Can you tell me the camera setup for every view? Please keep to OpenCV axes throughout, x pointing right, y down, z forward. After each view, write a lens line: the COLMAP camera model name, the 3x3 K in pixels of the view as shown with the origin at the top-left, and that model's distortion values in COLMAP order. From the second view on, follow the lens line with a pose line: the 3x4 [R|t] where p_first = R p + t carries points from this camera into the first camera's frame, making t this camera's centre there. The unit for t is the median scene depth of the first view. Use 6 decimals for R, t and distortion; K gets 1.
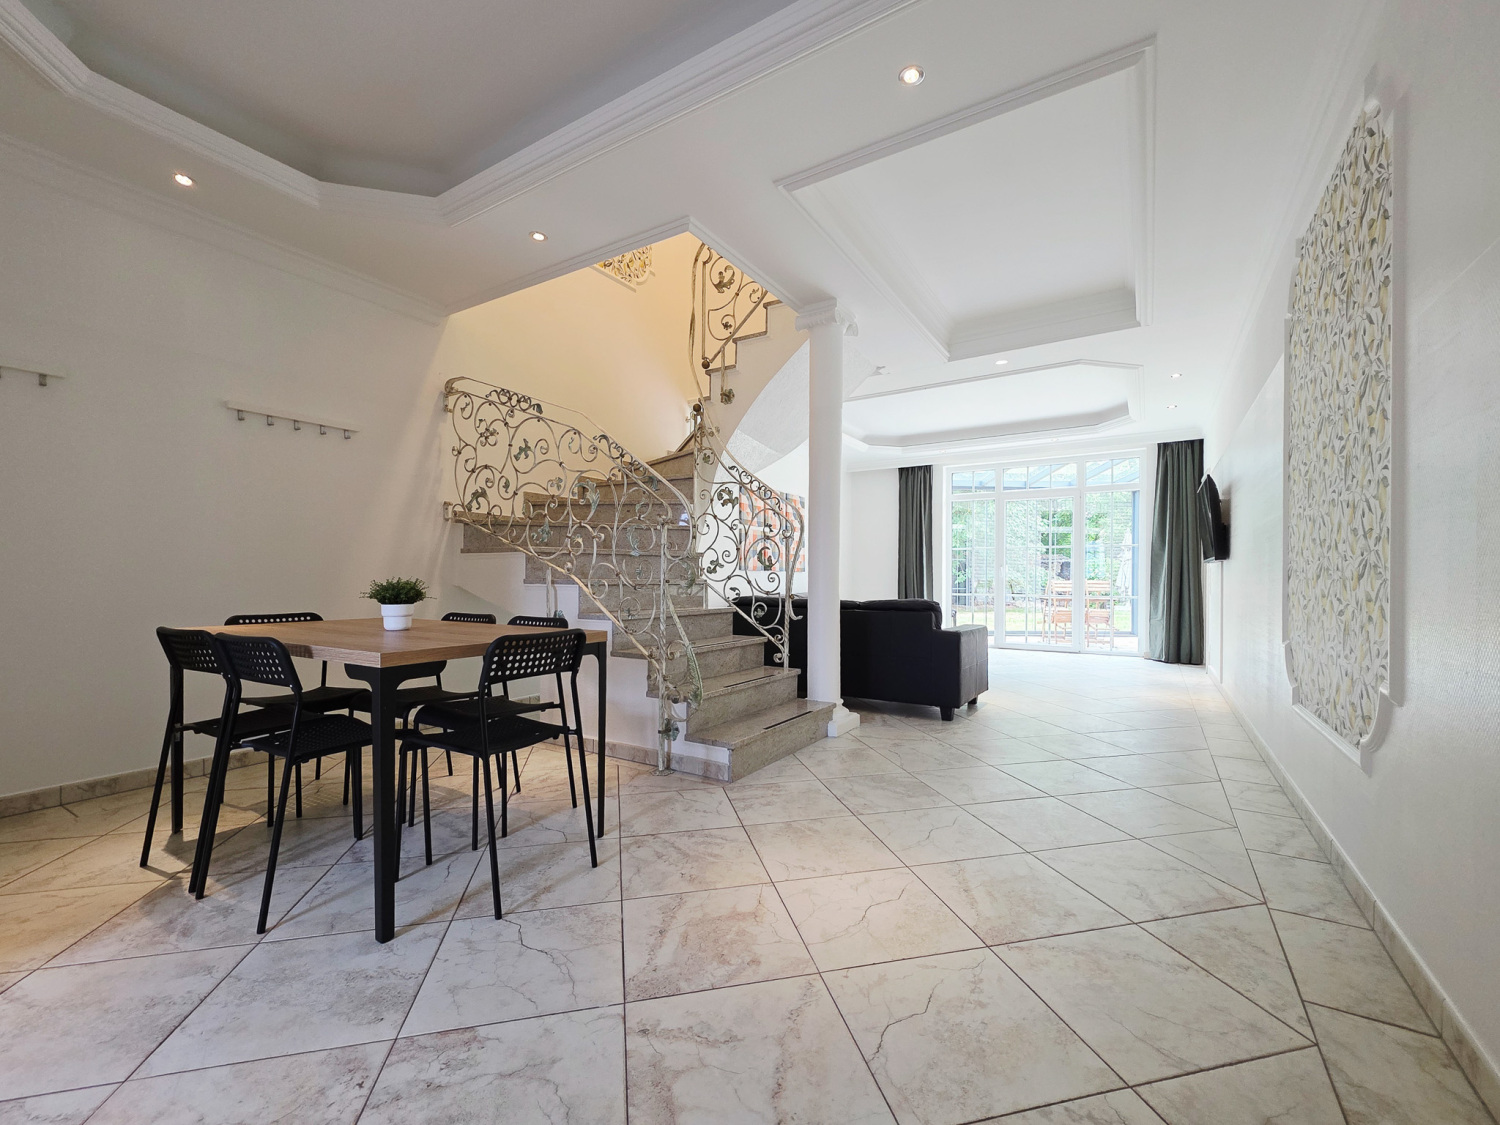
lens RADIAL K [[610.1, 0, 755.0], [0, 610.1, 575.3], [0, 0, 1]] dist [0.001404, 0.000261]
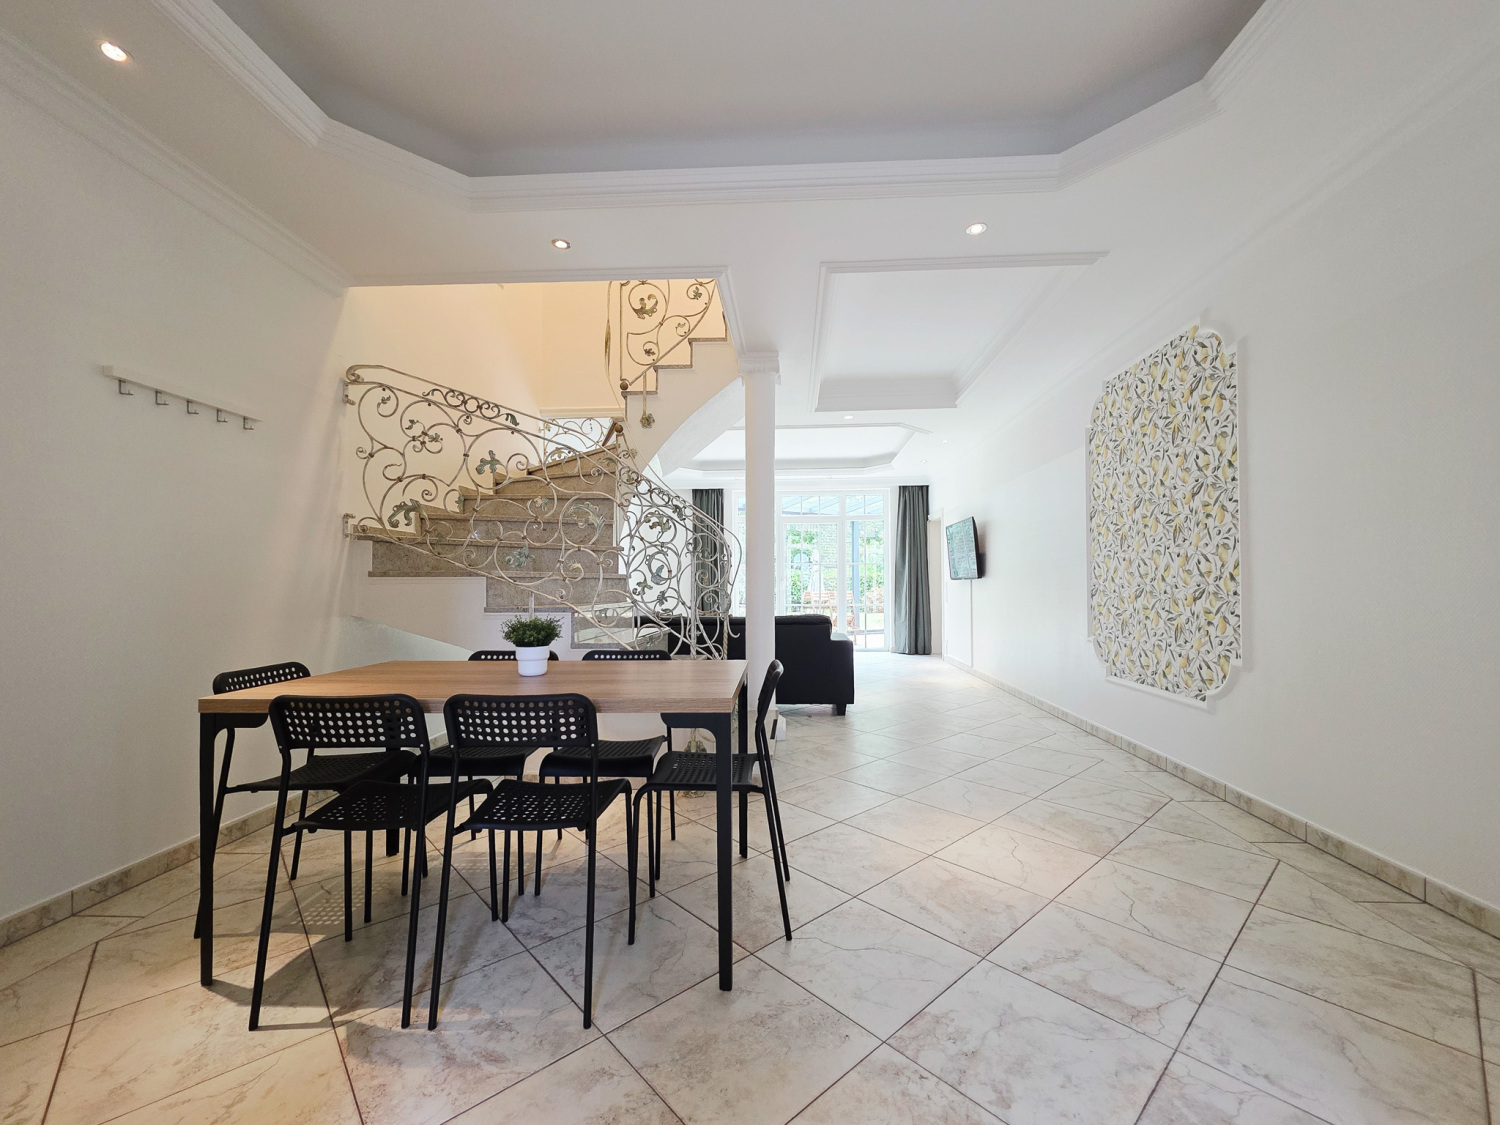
lens RADIAL K [[603.9, 0, 744.1], [0, 603.9, 572.8], [0, 0, 1]] dist [0.002049, 0.000272]
pose [[0.882884, -0.000675, 0.469591, -0.432124], [0.008892, 0.999844, -0.015281, -0.025627], [-0.469507, 0.017667, 0.882752, 0.044119]]
